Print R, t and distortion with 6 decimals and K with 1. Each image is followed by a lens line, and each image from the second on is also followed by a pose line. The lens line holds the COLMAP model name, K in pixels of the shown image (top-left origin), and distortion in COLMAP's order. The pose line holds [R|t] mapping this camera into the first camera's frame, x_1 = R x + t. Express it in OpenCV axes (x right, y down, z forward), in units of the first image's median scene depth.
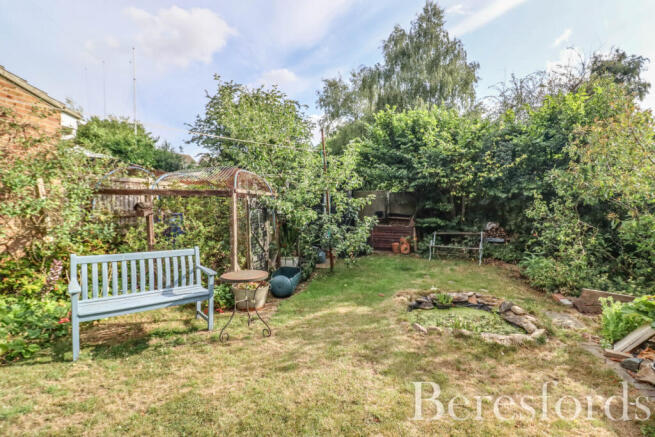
lens RADIAL K [[313.6, 0, 330.9], [0, 313.6, 219.7], [0, 0, 1]] dist [0.001512, -0.013668]
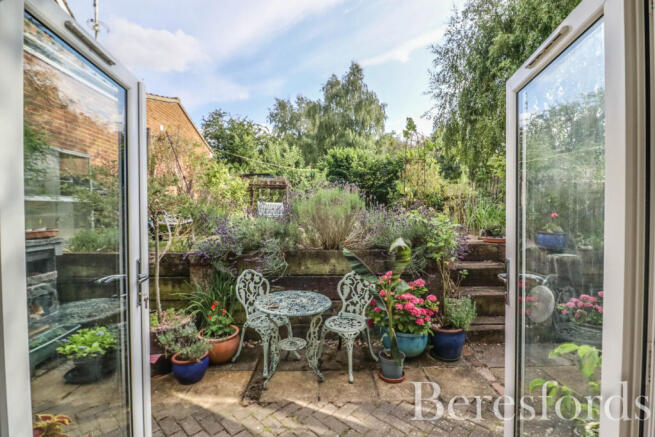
lens RADIAL K [[313.6, 0, 330.9], [0, 313.6, 219.7], [0, 0, 1]] dist [0.001512, -0.013668]
pose [[0.975001, 0.001408, 0.222195, -0.347747], [0.000463, 0.999965, -0.008369, 0.152400], [-0.222199, 0.008263, 0.974966, -1.158953]]
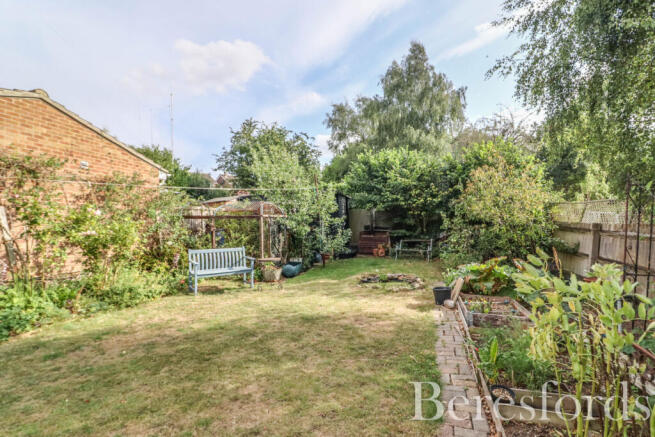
lens RADIAL K [[324.3, 0, 327.5], [0, 324.3, 218.5], [0, 0, 1]] dist [-0.012791, -0.000089]
pose [[0.998133, -0.015998, -0.058945, 0.104750], [0.013241, 0.998814, -0.046864, 0.008032], [0.059625, 0.045996, 0.997161, -0.498940]]
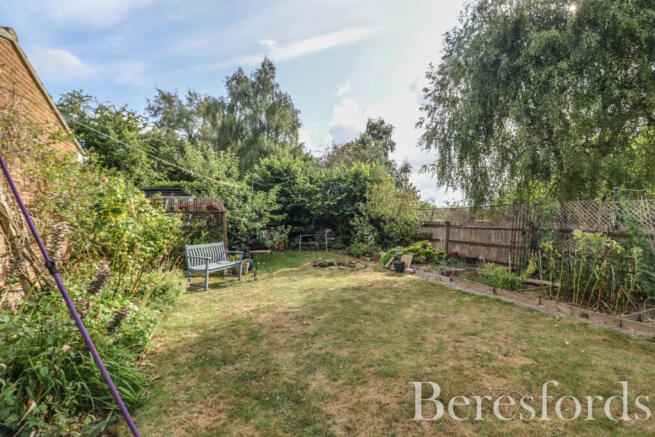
lens RADIAL K [[313.6, 0, 330.9], [0, 313.6, 219.7], [0, 0, 1]] dist [0.001512, -0.013668]
pose [[0.833016, -0.002065, 0.553245, -0.502865], [0.023391, 0.999230, -0.031489, 0.015999], [-0.552754, 0.039171, 0.832423, -0.529903]]
